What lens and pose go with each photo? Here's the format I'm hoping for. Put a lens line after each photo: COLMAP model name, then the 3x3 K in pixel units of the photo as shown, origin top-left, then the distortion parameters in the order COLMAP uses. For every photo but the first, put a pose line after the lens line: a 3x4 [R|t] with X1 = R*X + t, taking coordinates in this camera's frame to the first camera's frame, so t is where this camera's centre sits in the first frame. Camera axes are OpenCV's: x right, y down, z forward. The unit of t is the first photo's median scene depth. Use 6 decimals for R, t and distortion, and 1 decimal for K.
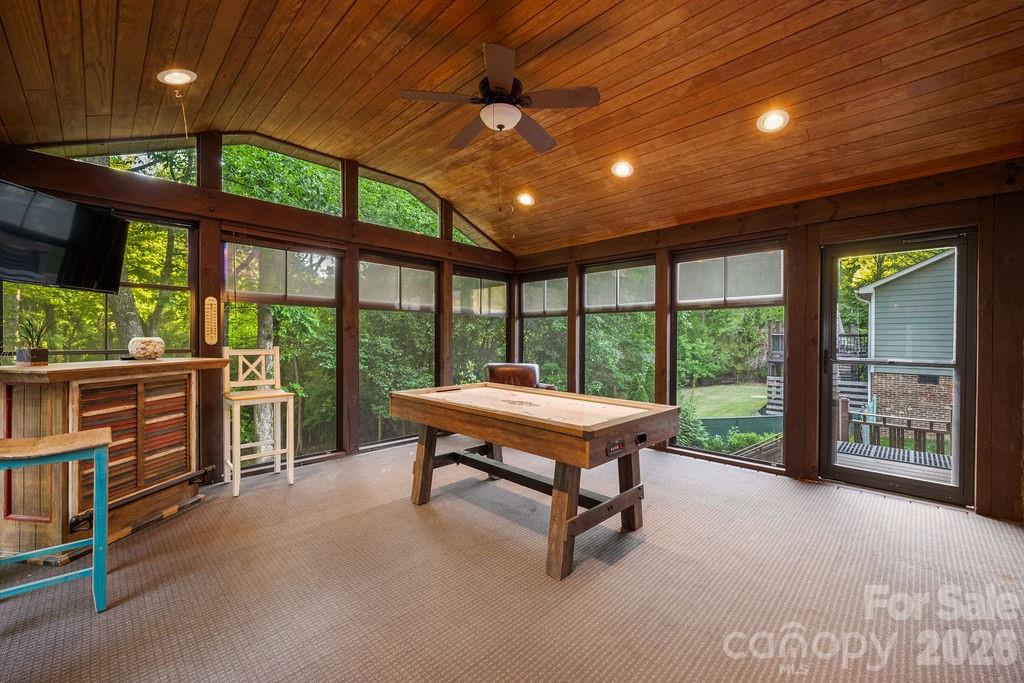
lens RADIAL K [[417.7, 0, 508.3], [0, 417.7, 340.2], [0, 0, 1]] dist [-0.003110, -0.000151]
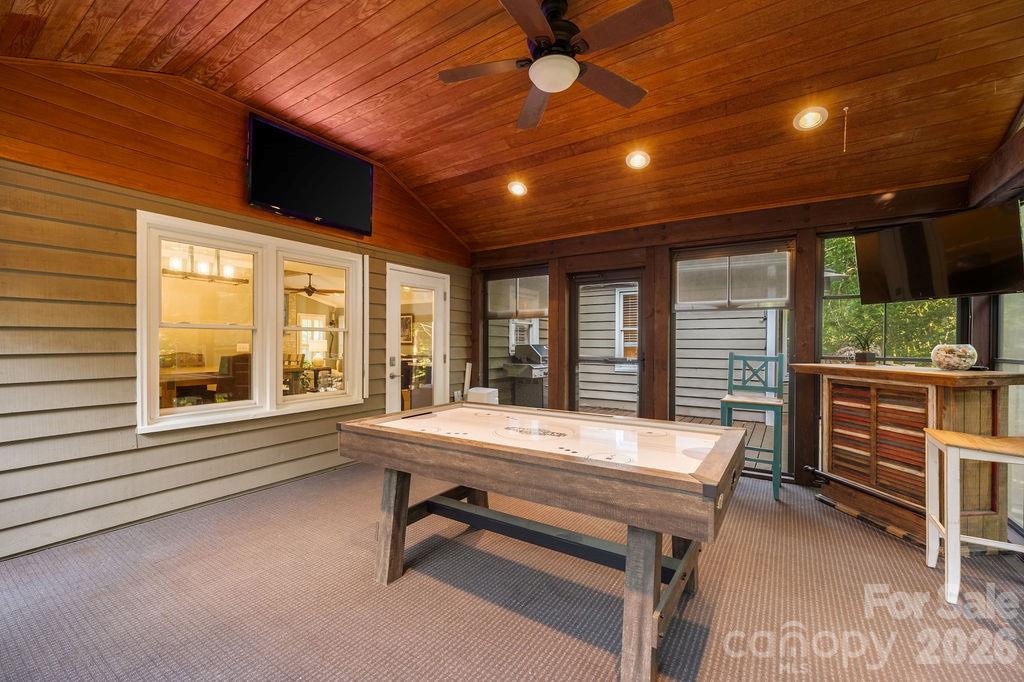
lens RADIAL K [[417.7, 0, 508.3], [0, 417.7, 339.7], [0, 0, 1]] dist [-0.003110, -0.000151]
pose [[-0.979747, -0.005680, -0.200157, 0.240848], [-0.005189, 0.999982, -0.002977, -0.010240], [0.200171, -0.001878, -0.979759, 1.852272]]
